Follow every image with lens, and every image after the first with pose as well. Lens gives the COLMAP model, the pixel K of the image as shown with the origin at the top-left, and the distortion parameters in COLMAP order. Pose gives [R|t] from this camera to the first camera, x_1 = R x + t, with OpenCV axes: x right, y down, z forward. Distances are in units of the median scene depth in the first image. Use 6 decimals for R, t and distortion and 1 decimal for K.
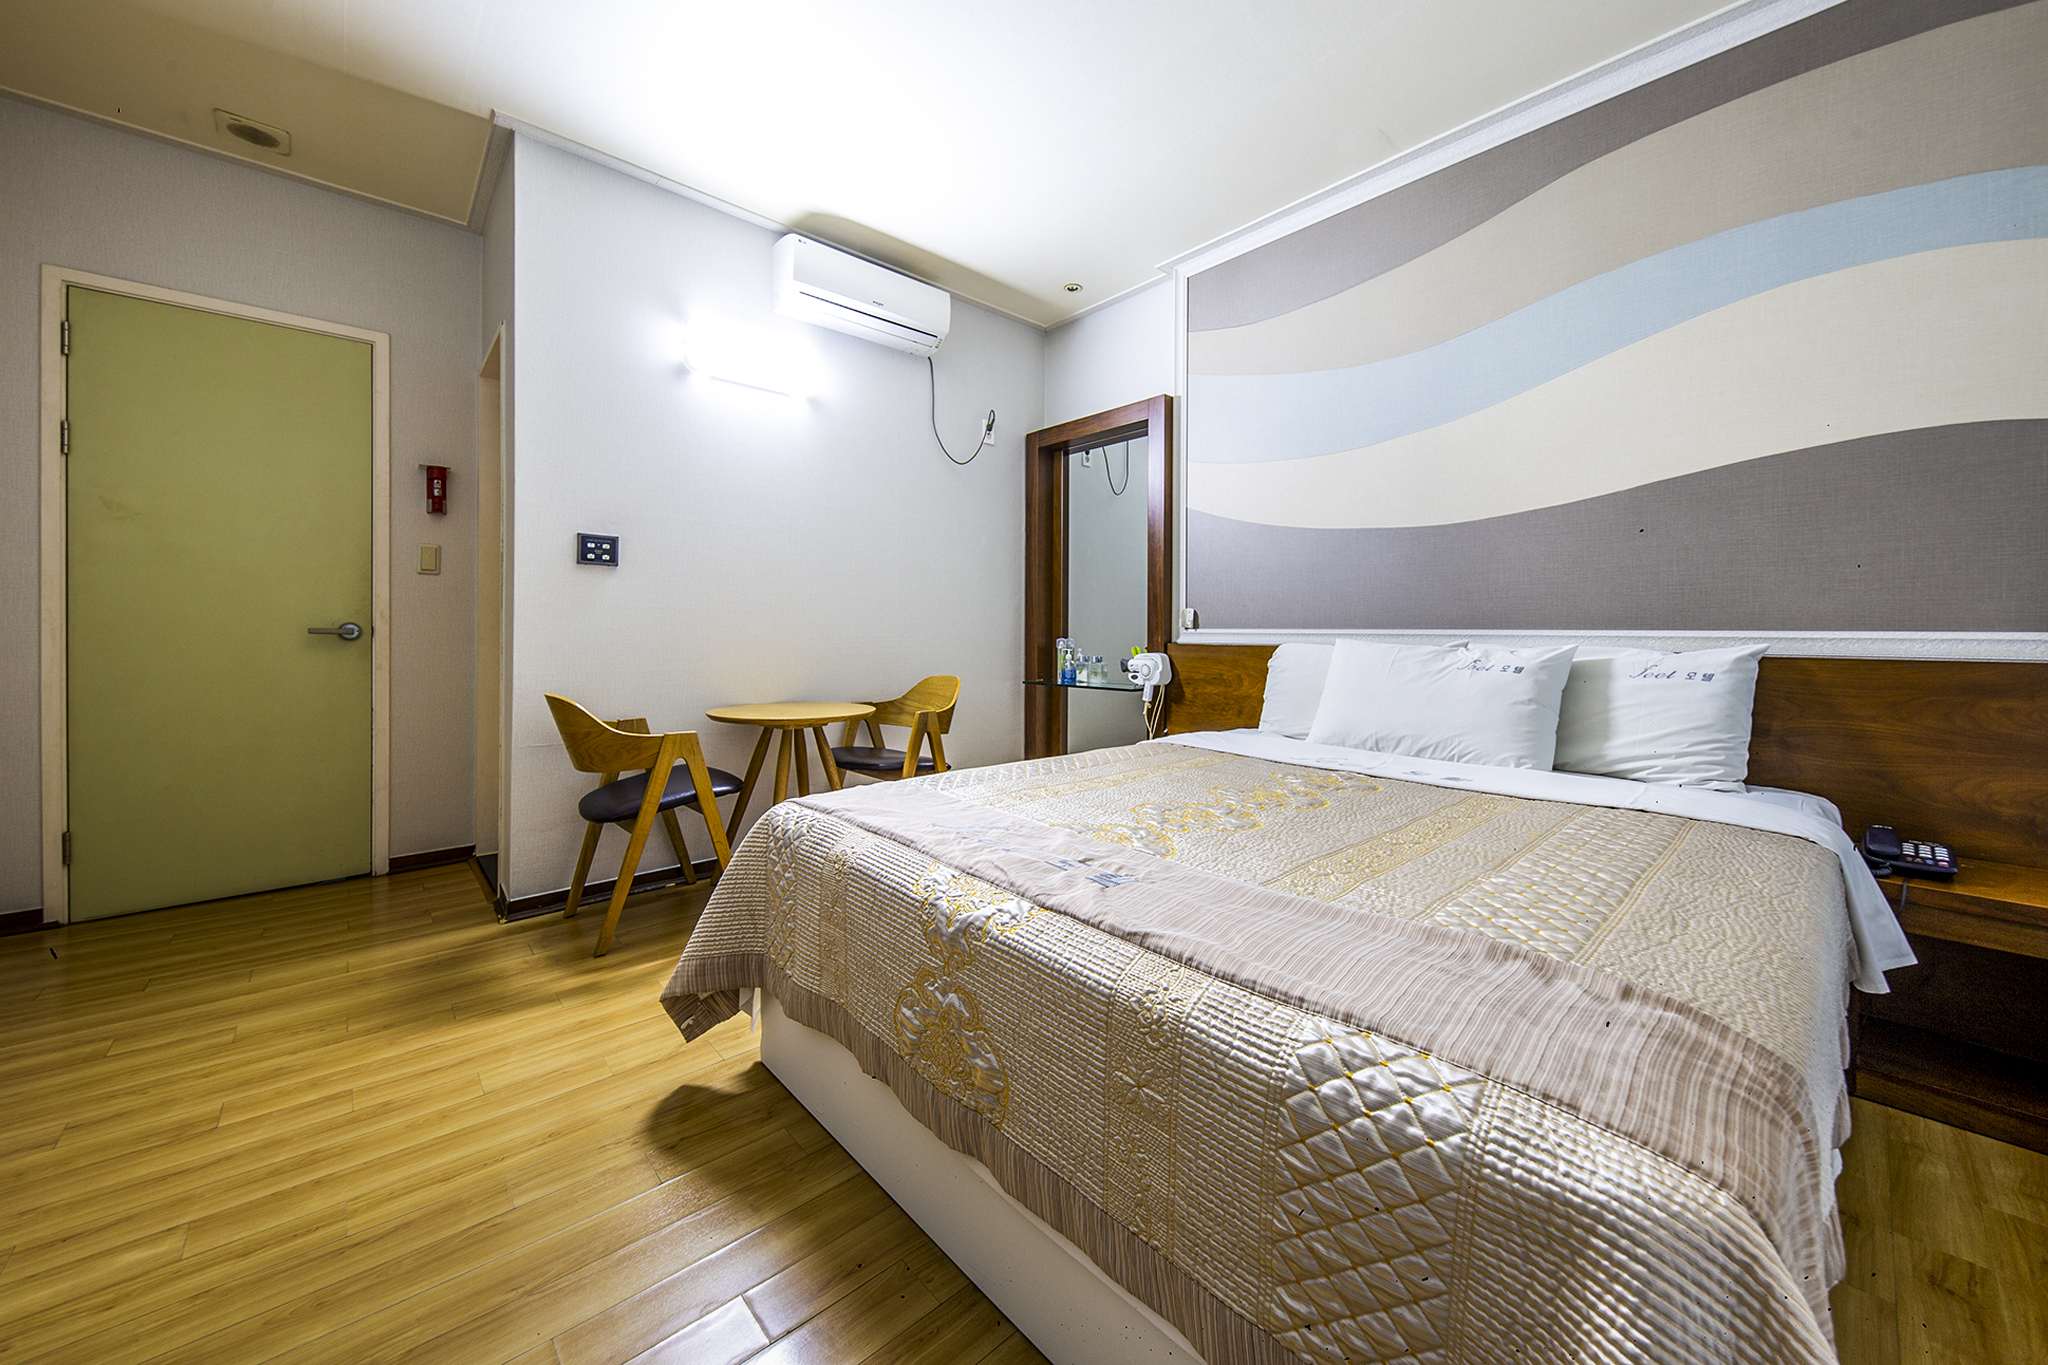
lens RADIAL K [[748.1, 0, 1028.3], [0, 748.1, 628.9], [0, 0, 1]] dist [-0.000035, -0.000065]
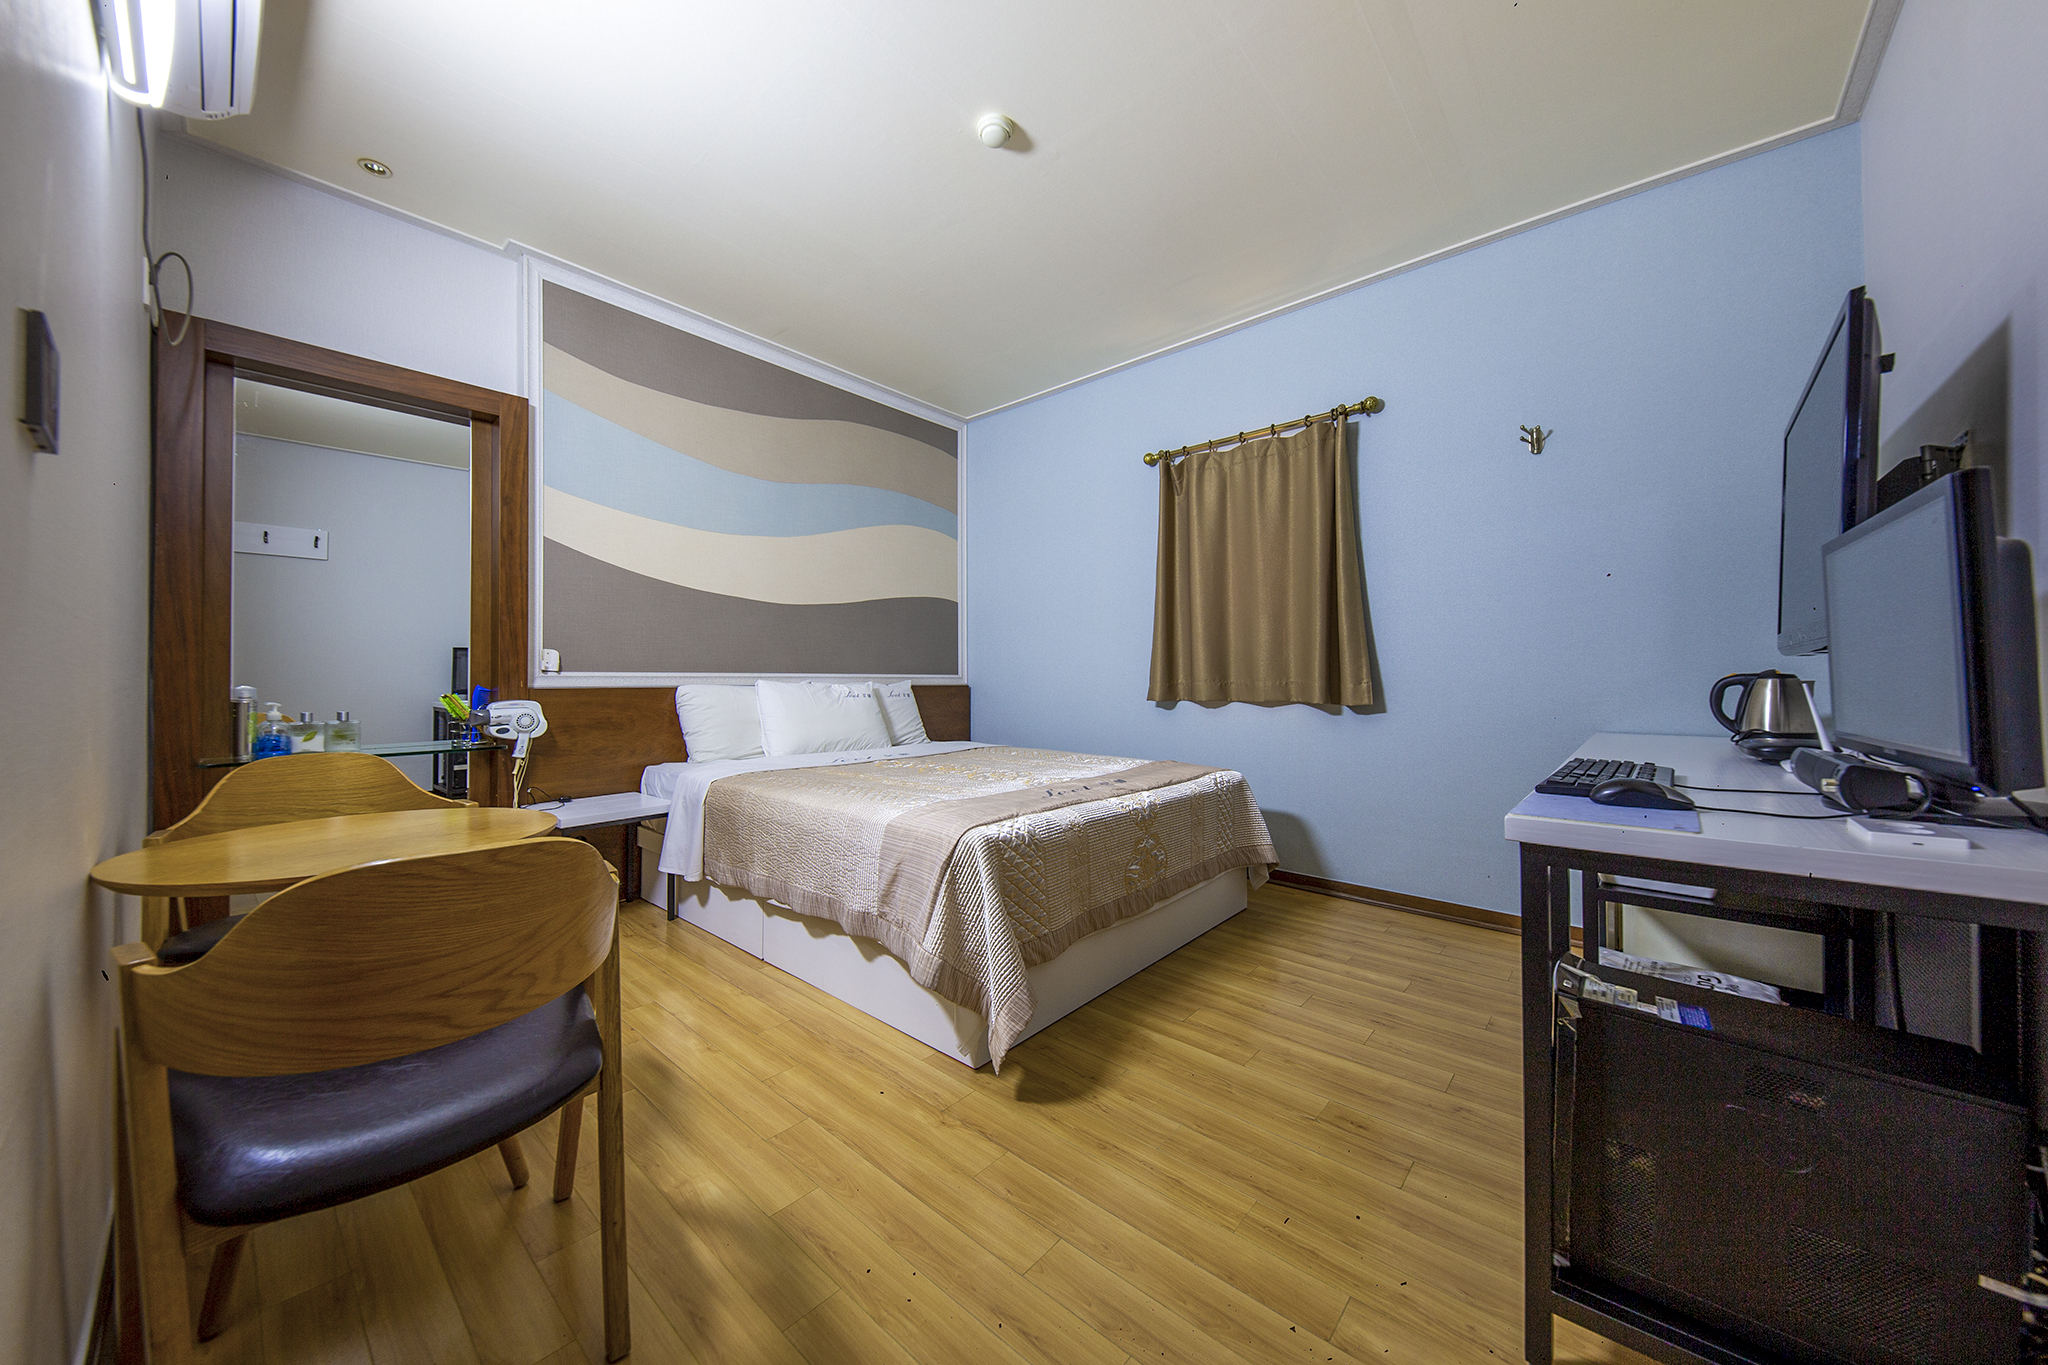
lens RADIAL K [[707.9, 0, 1022.0], [0, 707.9, 669.2], [0, 0, 1]] dist [-0.000056, -0.000090]
pose [[-0.123798, 0.006430, 0.992287, -0.795035], [-0.005807, 0.999957, -0.007204, -0.000577], [-0.992290, -0.006654, -0.123755, 0.608522]]
